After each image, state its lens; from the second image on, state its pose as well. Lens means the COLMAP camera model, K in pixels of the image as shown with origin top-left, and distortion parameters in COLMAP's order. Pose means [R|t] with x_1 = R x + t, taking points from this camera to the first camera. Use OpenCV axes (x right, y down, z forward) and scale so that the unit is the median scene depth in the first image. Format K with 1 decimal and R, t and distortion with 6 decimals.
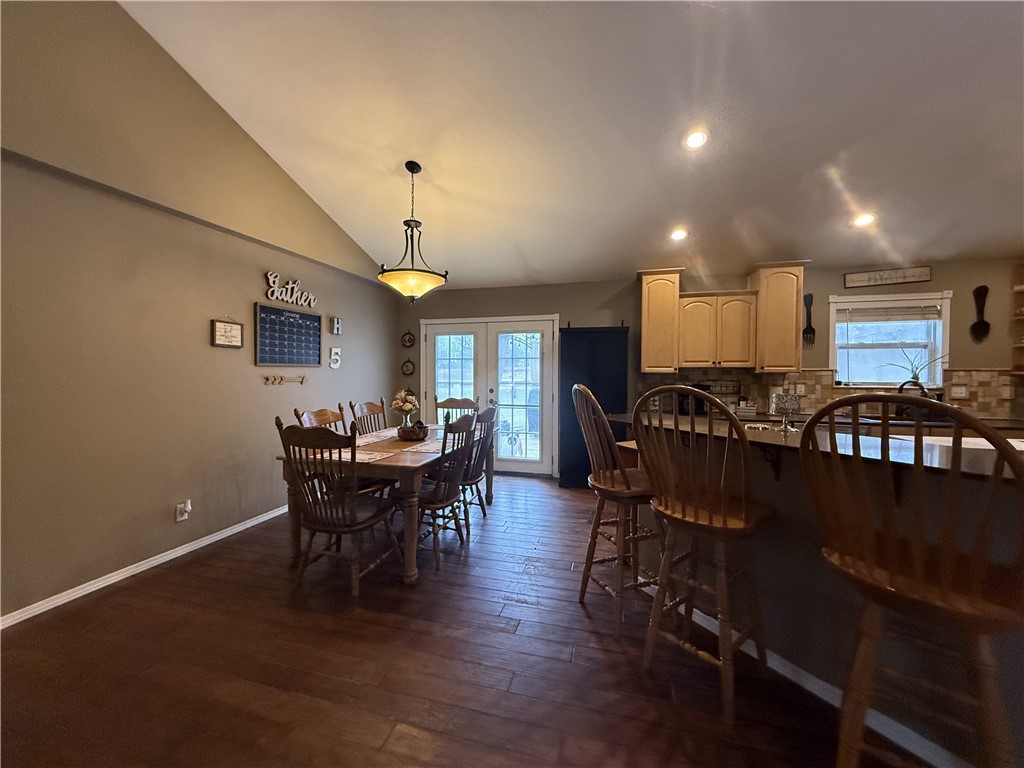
lens RADIAL K [[407.6, 0, 511.8], [0, 407.6, 383.6], [0, 0, 1]] dist [-0.003138, 0.000992]
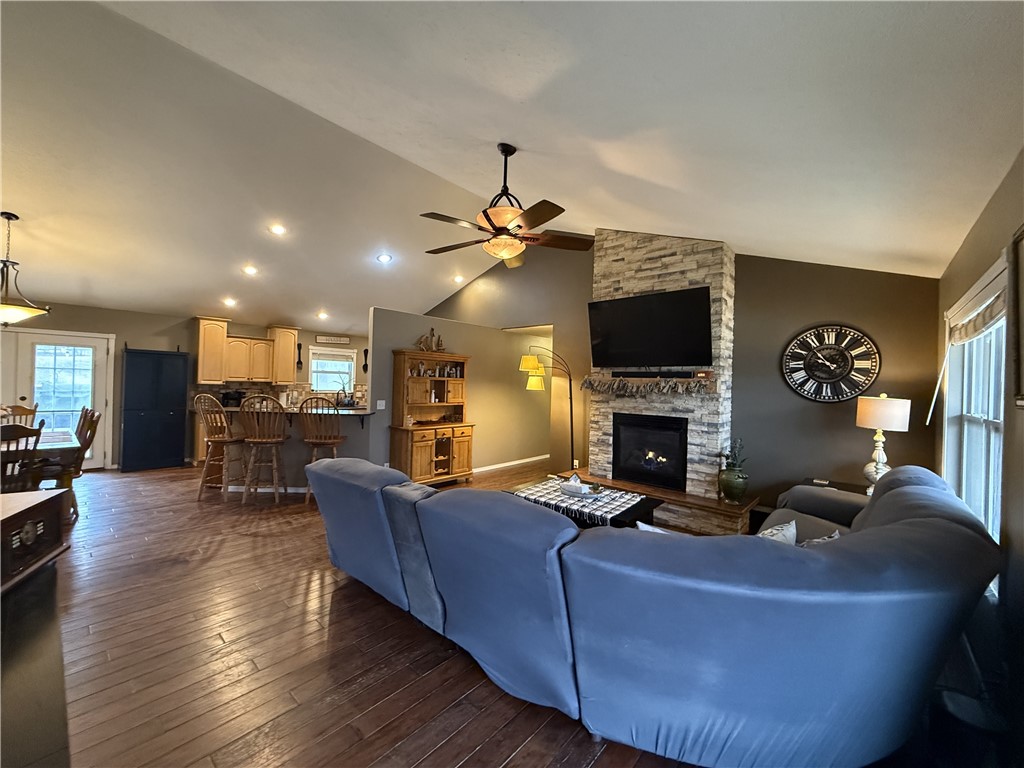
lens RADIAL K [[407.6, 0, 507.2], [0, 407.6, 382.8], [0, 0, 1]] dist [-0.003138, 0.000992]
pose [[0.445693, 0.011582, 0.895111, -0.574267], [-0.004937, 0.999933, -0.010480, -0.023834], [-0.895172, 0.000252, 0.445721, -0.762193]]
